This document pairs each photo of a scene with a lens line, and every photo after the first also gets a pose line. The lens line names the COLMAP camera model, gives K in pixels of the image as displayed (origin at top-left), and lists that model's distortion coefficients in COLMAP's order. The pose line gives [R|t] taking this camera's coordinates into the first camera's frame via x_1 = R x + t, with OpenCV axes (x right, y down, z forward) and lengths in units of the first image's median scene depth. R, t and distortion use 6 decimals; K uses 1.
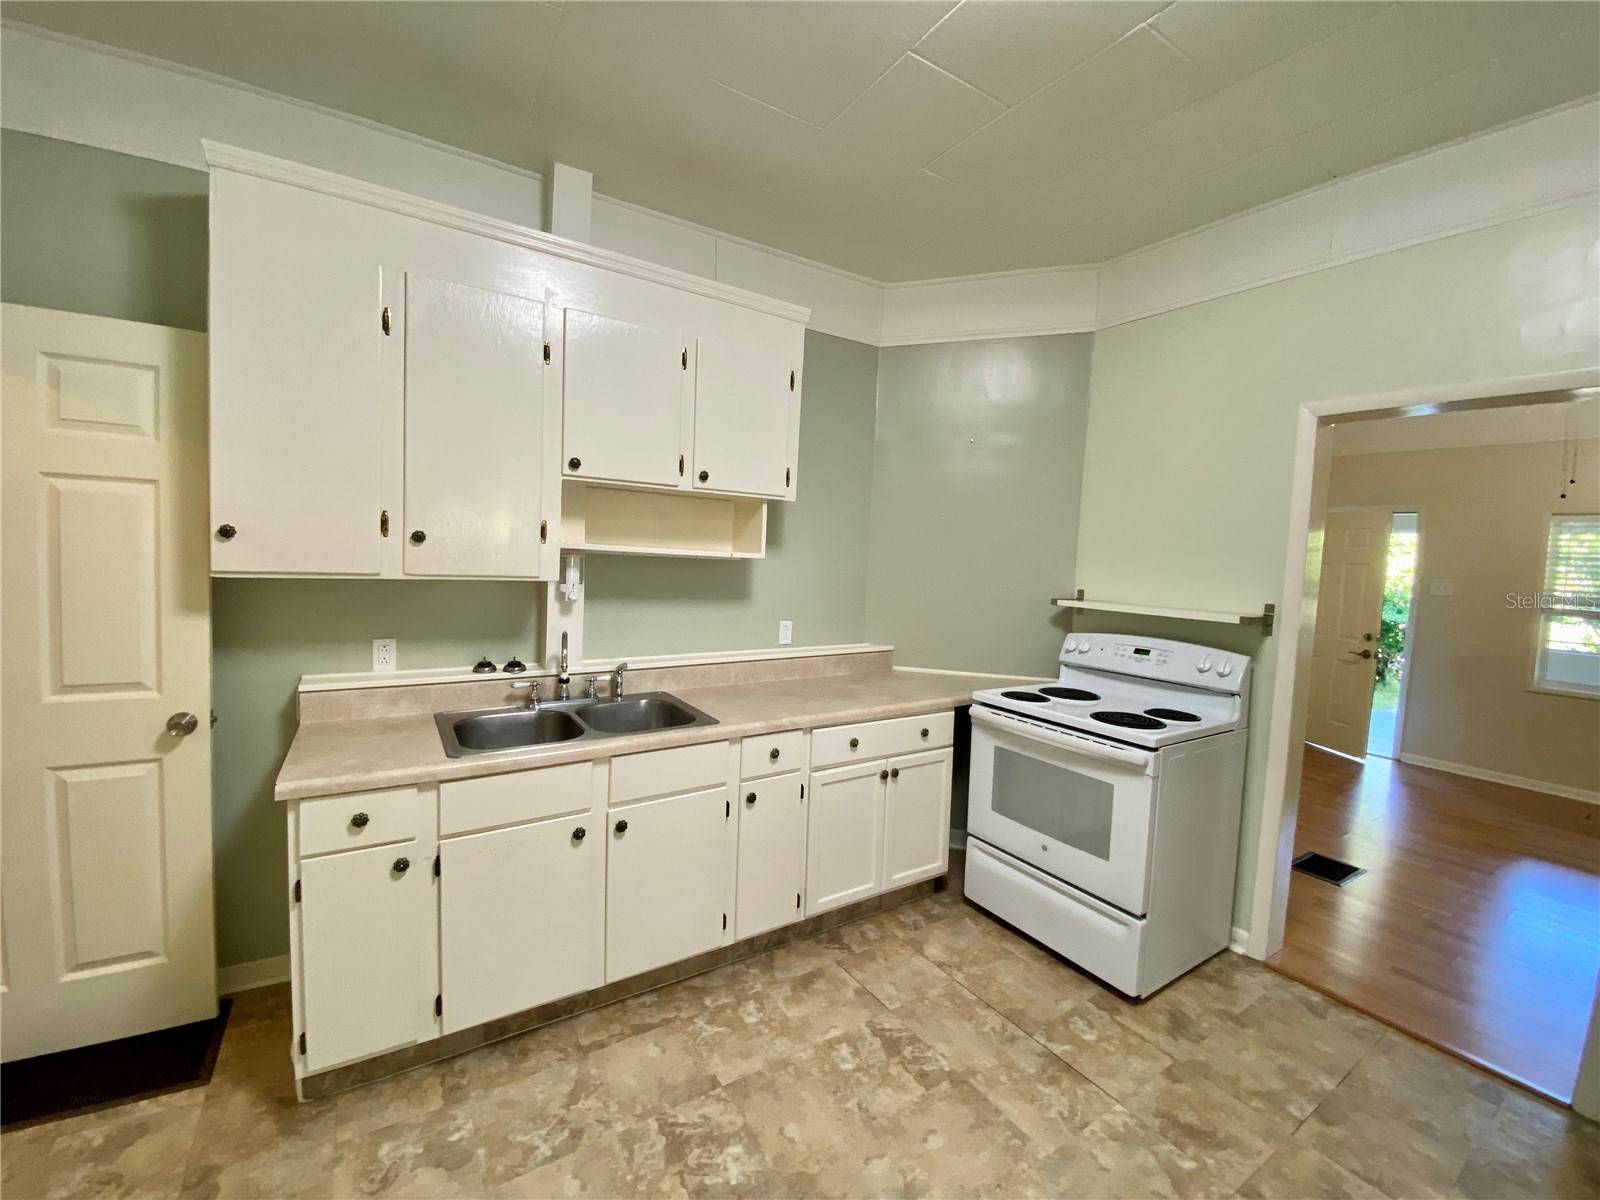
lens RADIAL K [[655.1, 0, 792.5], [0, 655.1, 591.5], [0, 0, 1]] dist [0.027476, -0.025670]
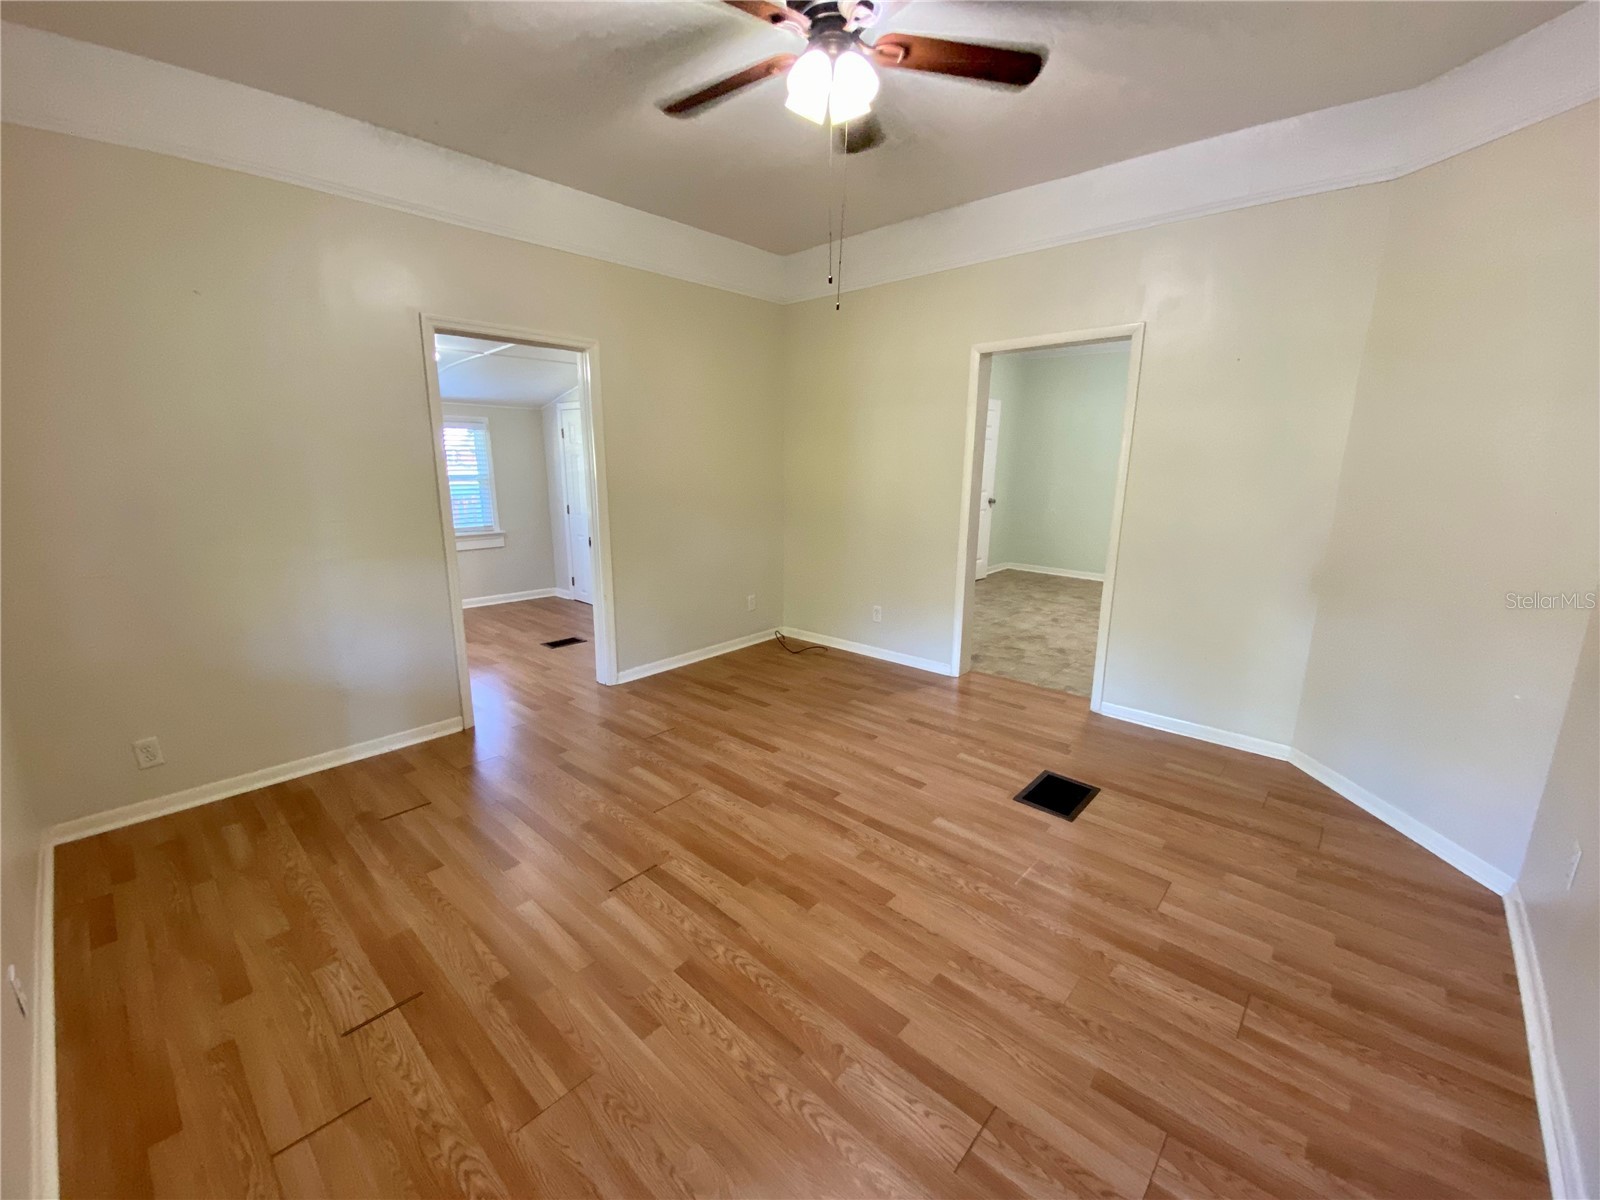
lens RADIAL K [[634.8, 0, 800.0], [0, 634.8, 600.0], [0, 0, 1]] dist [0.000708, -0.015679]
pose [[-0.961524, 0.008349, -0.274593, 1.967561], [-0.070256, 0.958827, 0.275164, -0.040889], [0.265585, 0.283869, -0.921349, 2.309536]]
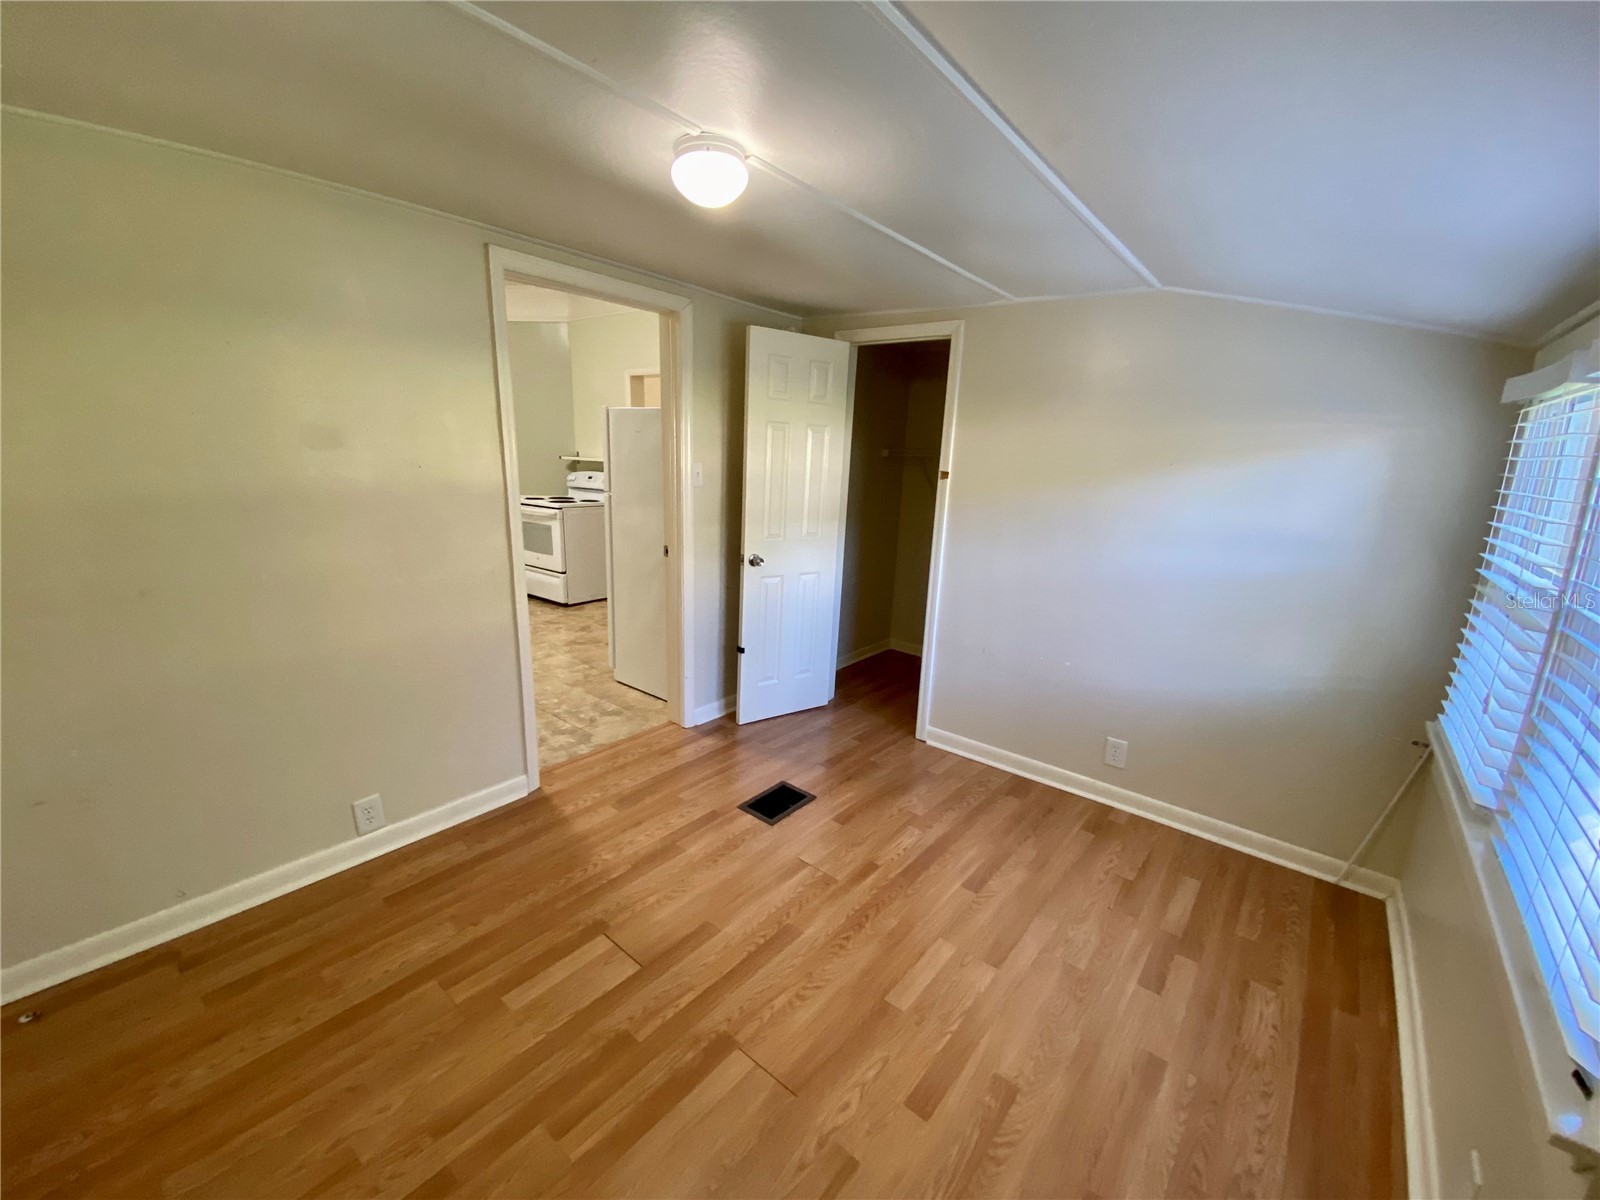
lens RADIAL K [[650.0, 0, 801.7], [0, 650.0, 593.8], [0, 0, 1]] dist [0.059821, -0.043672]
pose [[0.947368, -0.085660, 0.308473, 0.592763], [0.032499, 0.984294, 0.173519, 0.143378], [-0.318492, -0.154361, 0.935273, -1.712196]]
